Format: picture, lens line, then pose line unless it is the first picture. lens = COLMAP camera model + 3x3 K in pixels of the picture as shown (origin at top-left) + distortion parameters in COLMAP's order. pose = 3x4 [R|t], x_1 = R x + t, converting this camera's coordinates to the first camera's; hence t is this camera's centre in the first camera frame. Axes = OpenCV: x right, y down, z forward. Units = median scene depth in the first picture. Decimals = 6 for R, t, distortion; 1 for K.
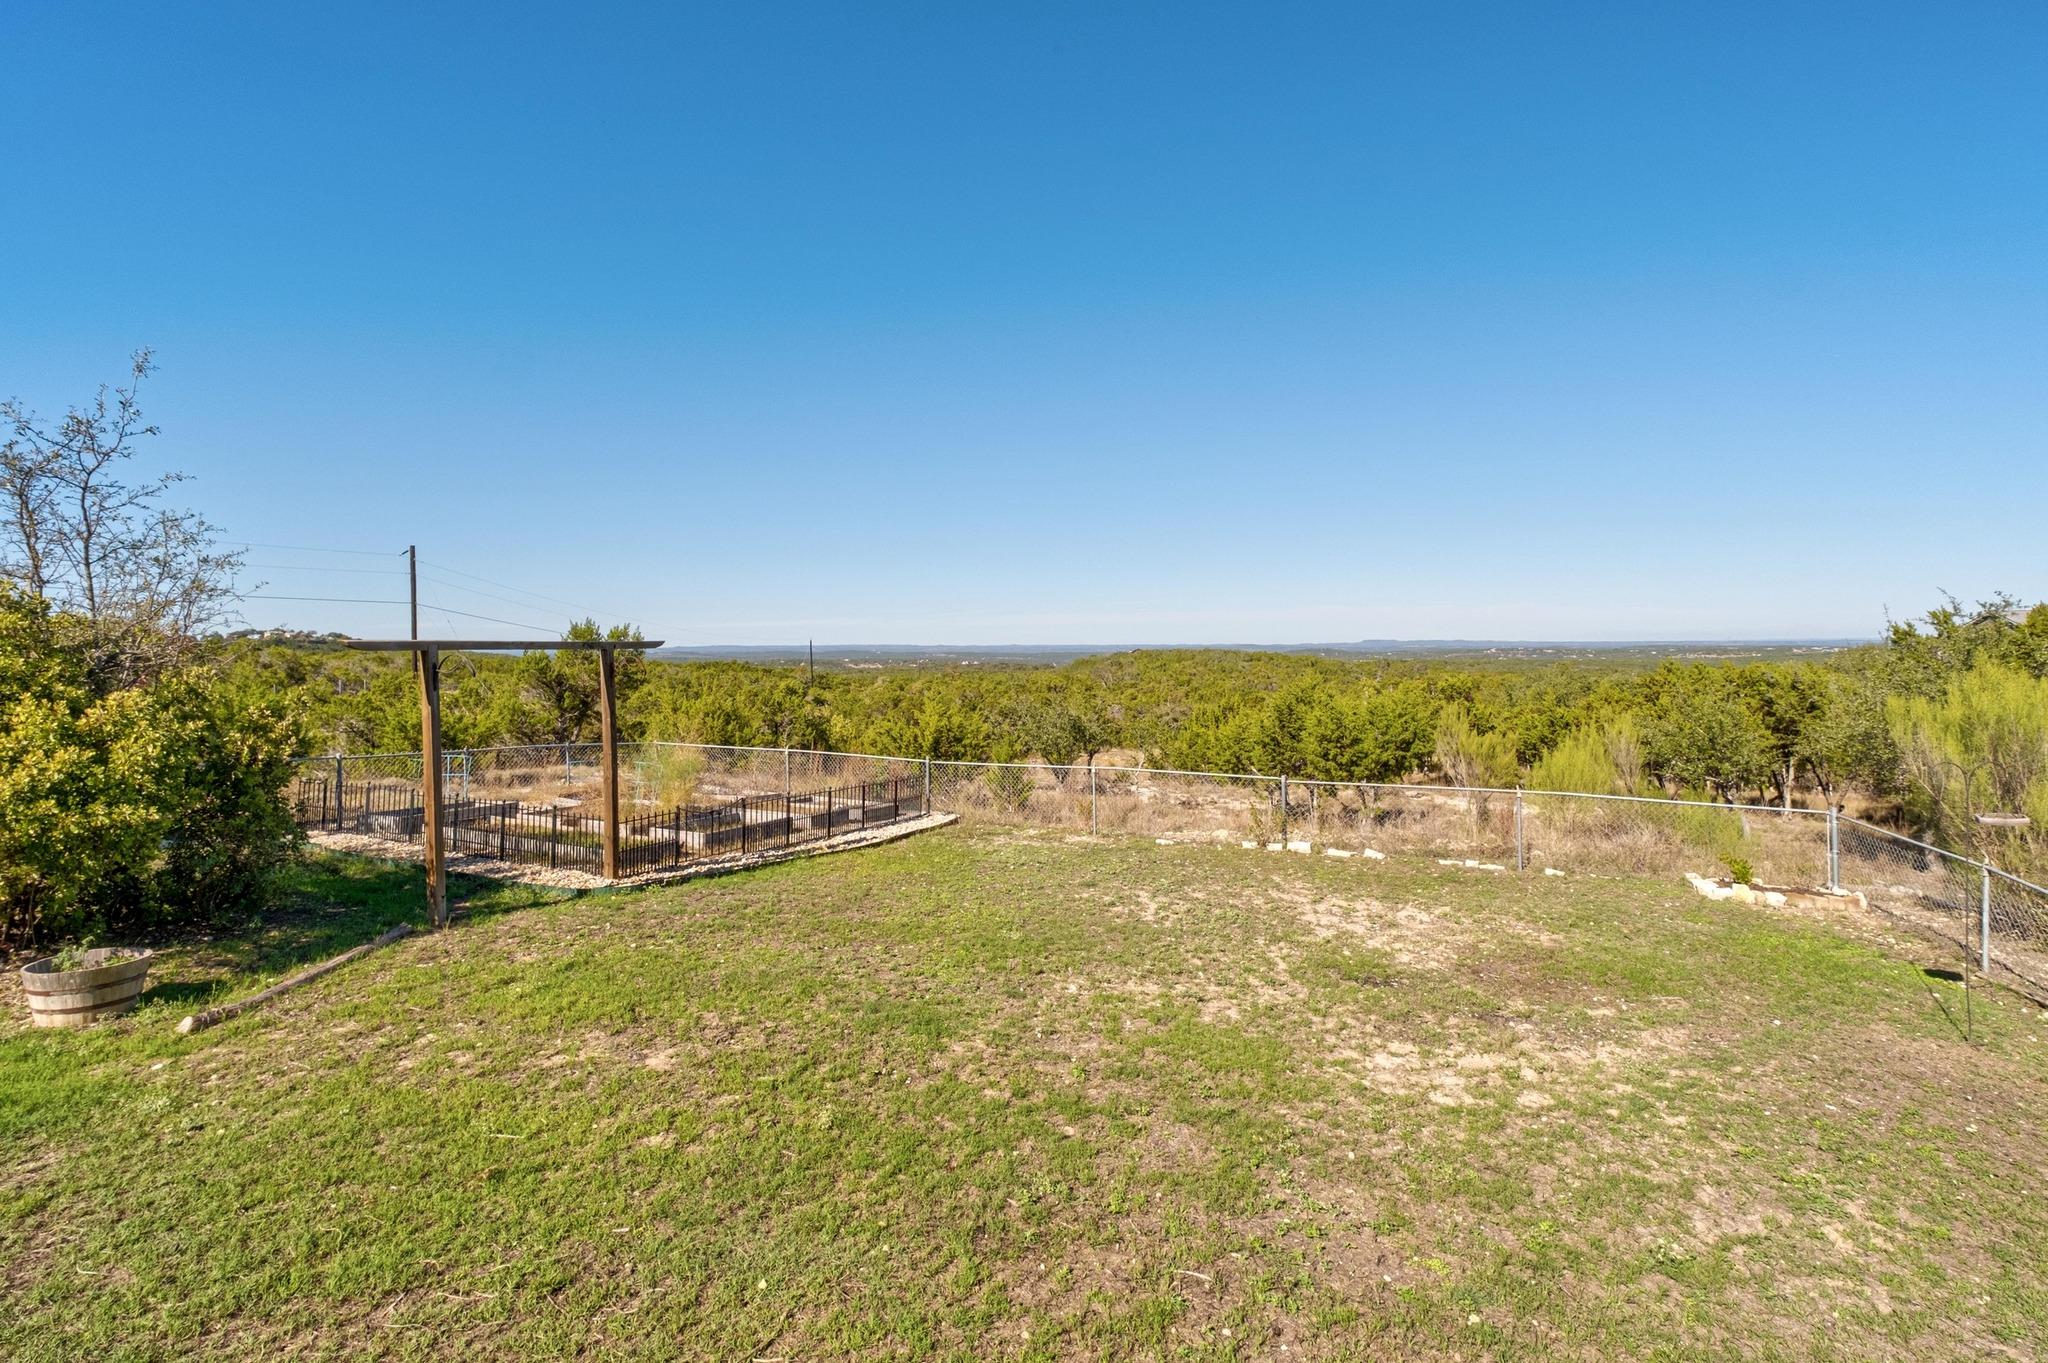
lens RADIAL K [[980.7, 0, 1023.3], [0, 980.7, 682.3], [0, 0, 1]] dist [0.000458, 0.000059]
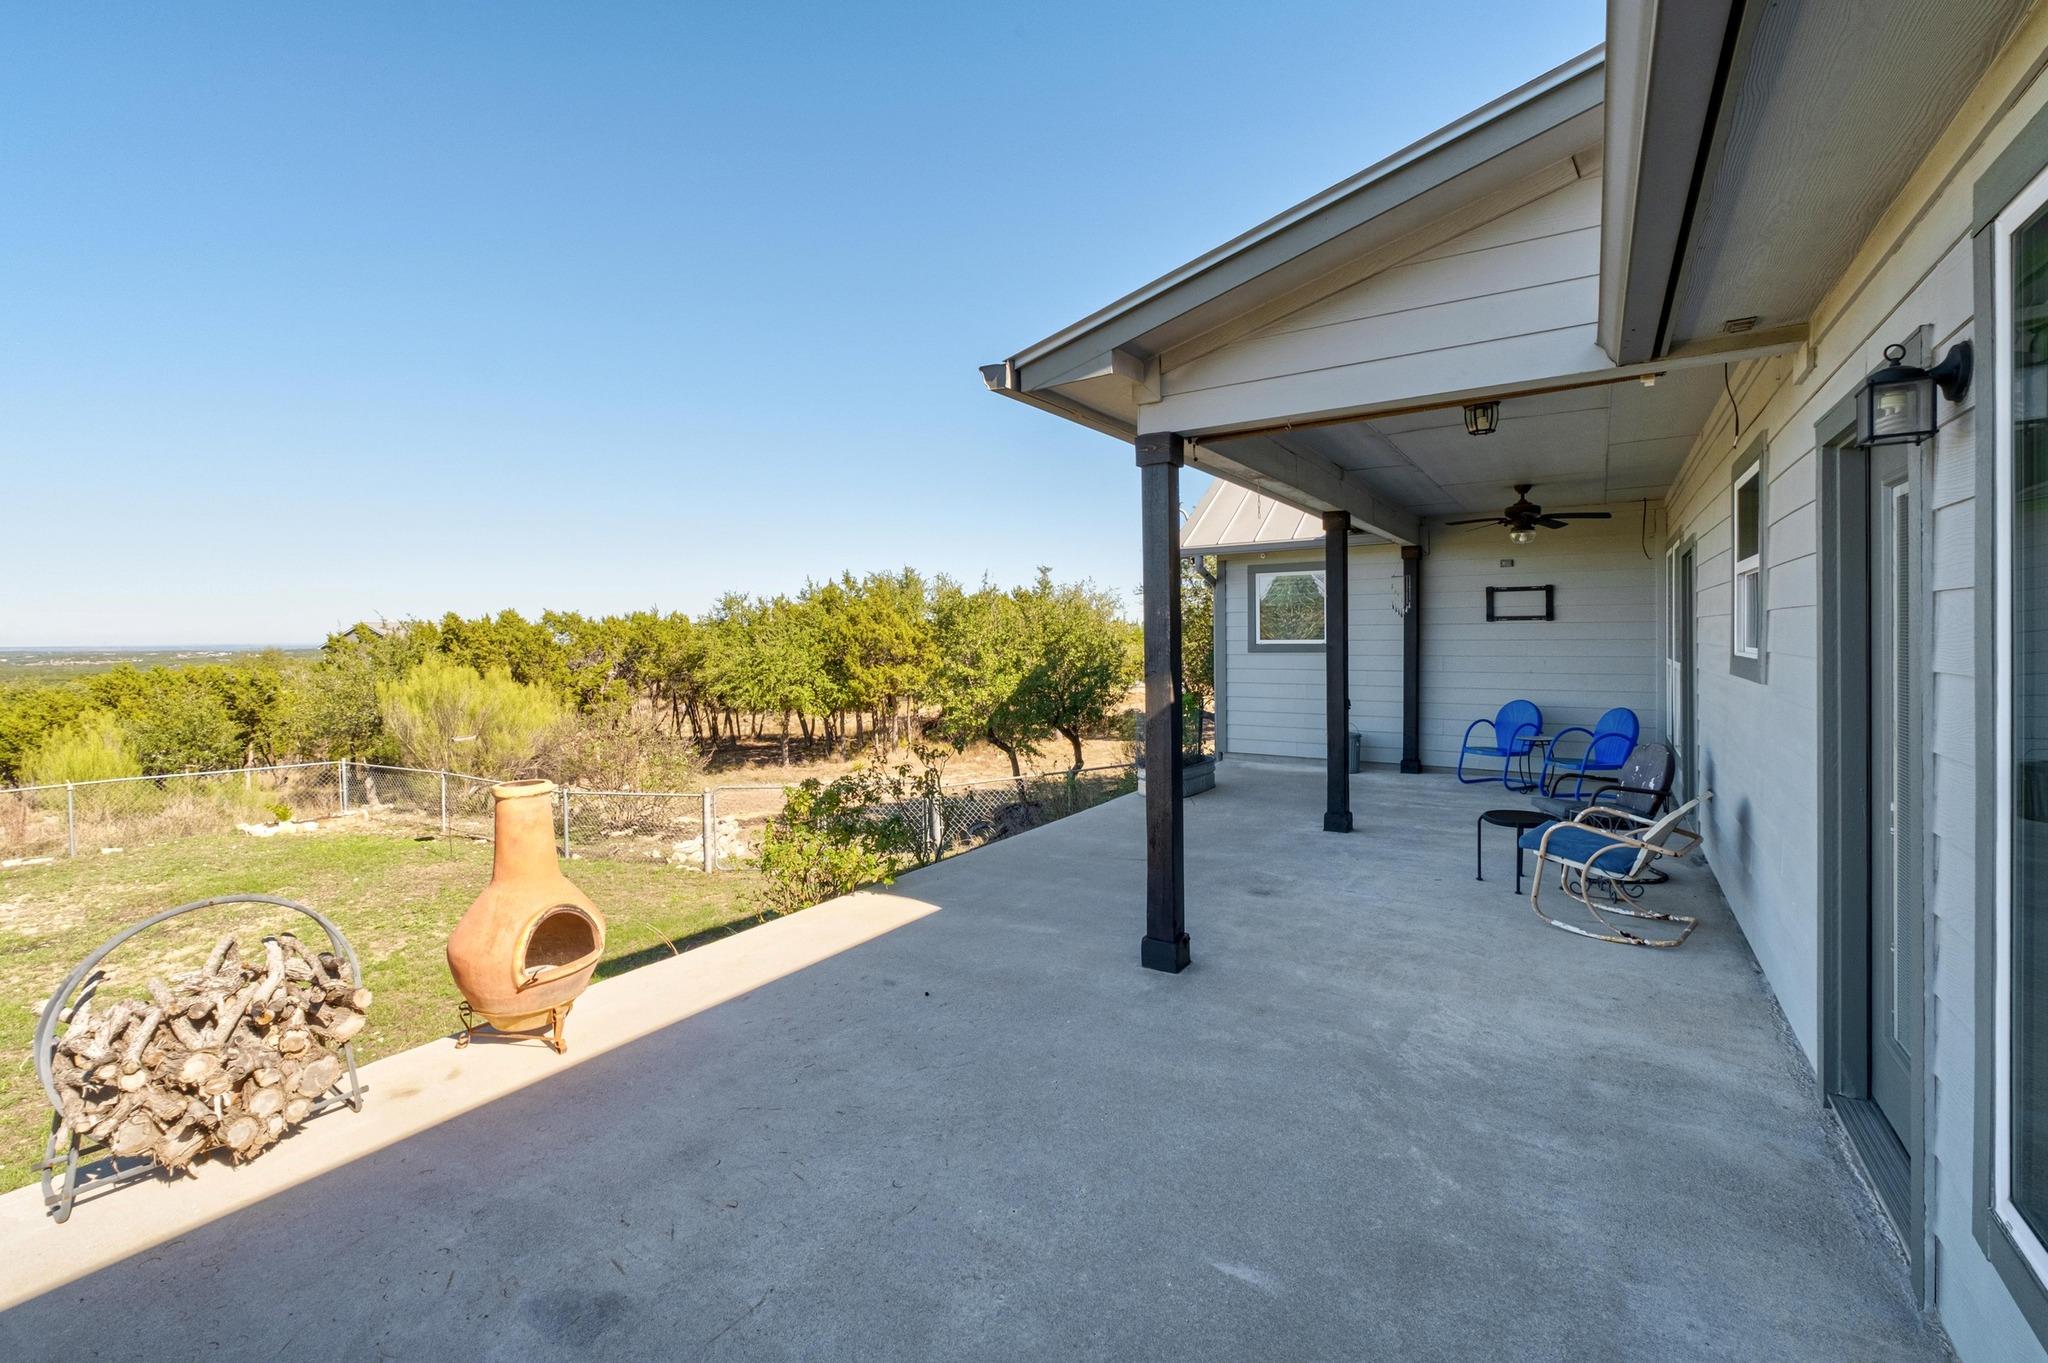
lens RADIAL K [[868.5, 0, 1020.4], [0, 868.5, 638.1], [0, 0, 1]] dist [-0.001078, -0.000002]
pose [[0.134634, 0.007802, 0.990865, -0.179400], [0.043265, 0.998969, -0.013745, 0.004455], [-0.989950, 0.044721, 0.134157, -0.106229]]
